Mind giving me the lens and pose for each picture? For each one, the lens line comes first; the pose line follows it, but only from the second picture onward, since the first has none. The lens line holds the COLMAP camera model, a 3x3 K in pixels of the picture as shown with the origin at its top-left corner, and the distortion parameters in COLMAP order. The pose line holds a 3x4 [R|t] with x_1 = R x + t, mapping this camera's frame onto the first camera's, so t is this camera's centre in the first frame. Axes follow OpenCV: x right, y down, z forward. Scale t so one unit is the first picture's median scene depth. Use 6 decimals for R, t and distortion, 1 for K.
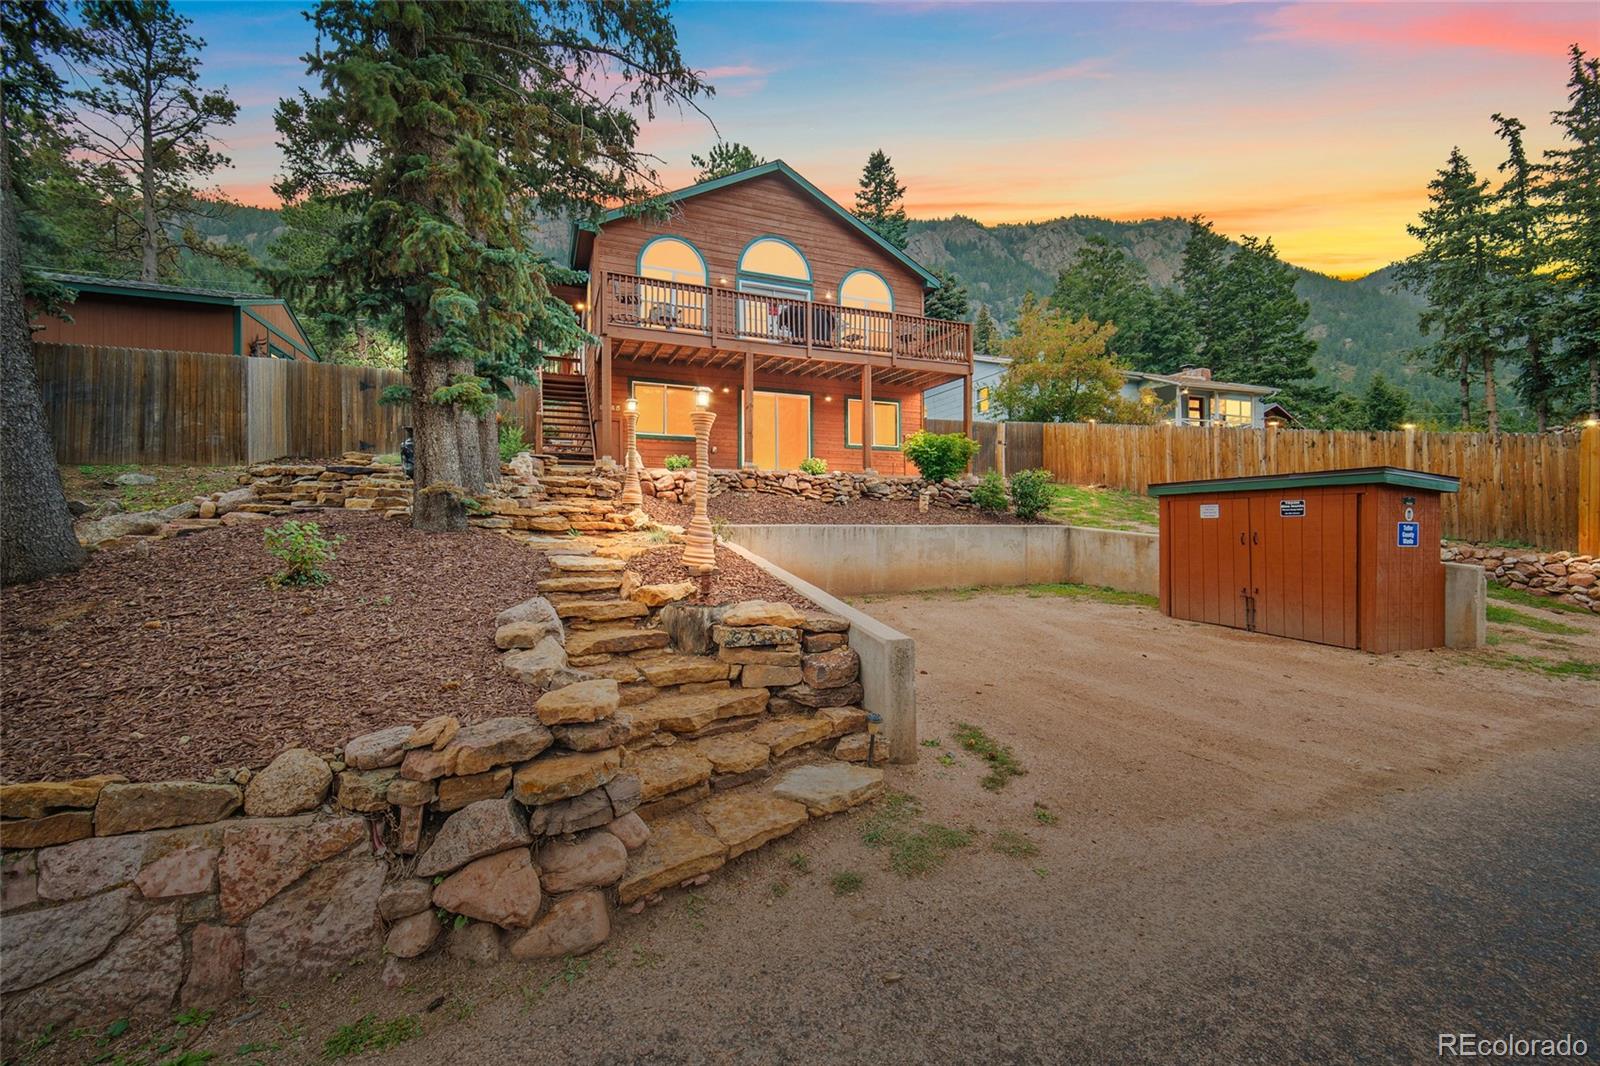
lens RADIAL K [[638.9, 0, 801.7], [0, 638.9, 527.4], [0, 0, 1]] dist [-0.013699, -0.000119]
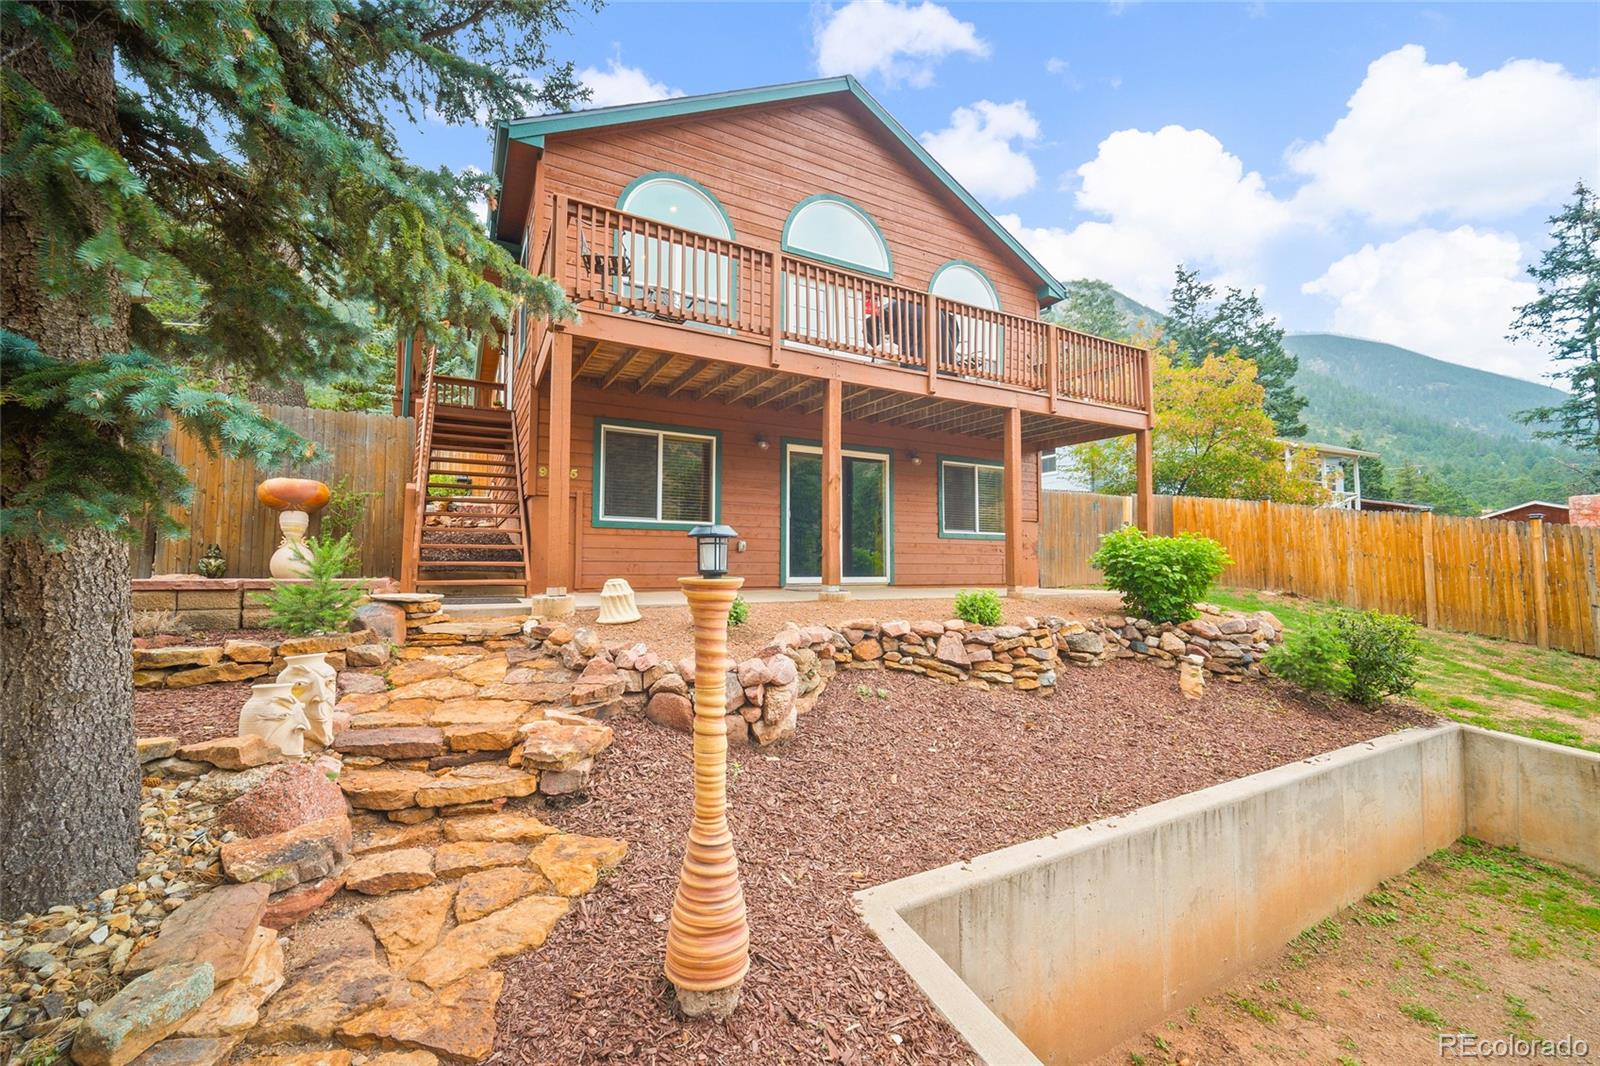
lens RADIAL K [[638.9, 0, 795.2], [0, 638.9, 535.8], [0, 0, 1]] dist [-0.013699, -0.000119]
pose [[0.995304, 0.013292, 0.095886, -0.156376], [-0.008698, 0.998801, -0.048174, -0.112182], [-0.096411, 0.047114, 0.994226, 0.458788]]
